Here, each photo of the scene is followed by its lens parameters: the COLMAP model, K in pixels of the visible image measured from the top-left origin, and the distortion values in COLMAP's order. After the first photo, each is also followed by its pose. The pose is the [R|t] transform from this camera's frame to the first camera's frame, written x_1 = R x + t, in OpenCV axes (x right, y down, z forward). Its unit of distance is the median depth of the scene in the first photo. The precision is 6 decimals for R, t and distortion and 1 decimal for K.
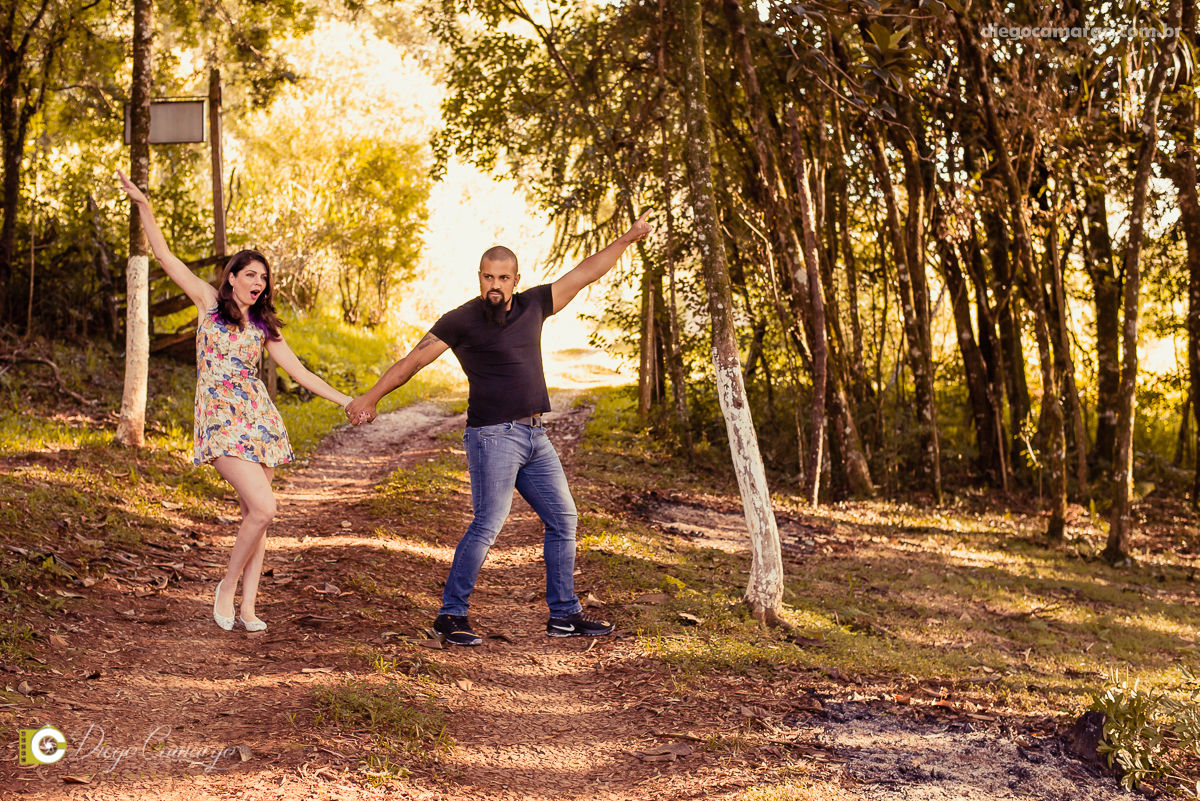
lens RADIAL K [[2357.7, 0, 600.0], [0, 2357.7, 400.5], [0, 0, 1]] dist [0.037271, -0.091839]
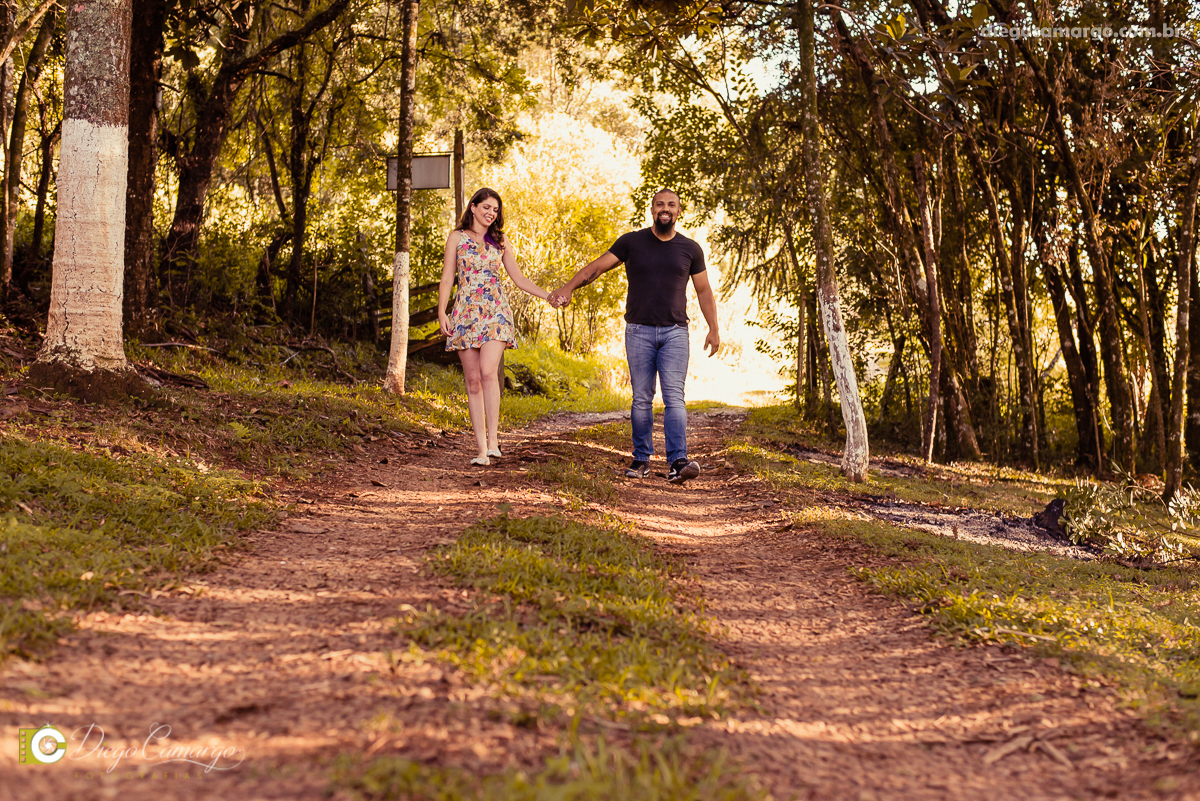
lens RADIAL K [[2357.7, 0, 600.0], [0, 2357.7, 400.5], [0, 0, 1]] dist [0.037271, -0.091839]
pose [[0.995393, 0.003968, -0.095798, 0.032165], [-0.009779, 0.998134, -0.060274, 0.077450], [0.095380, 0.060933, 0.993574, -0.229187]]
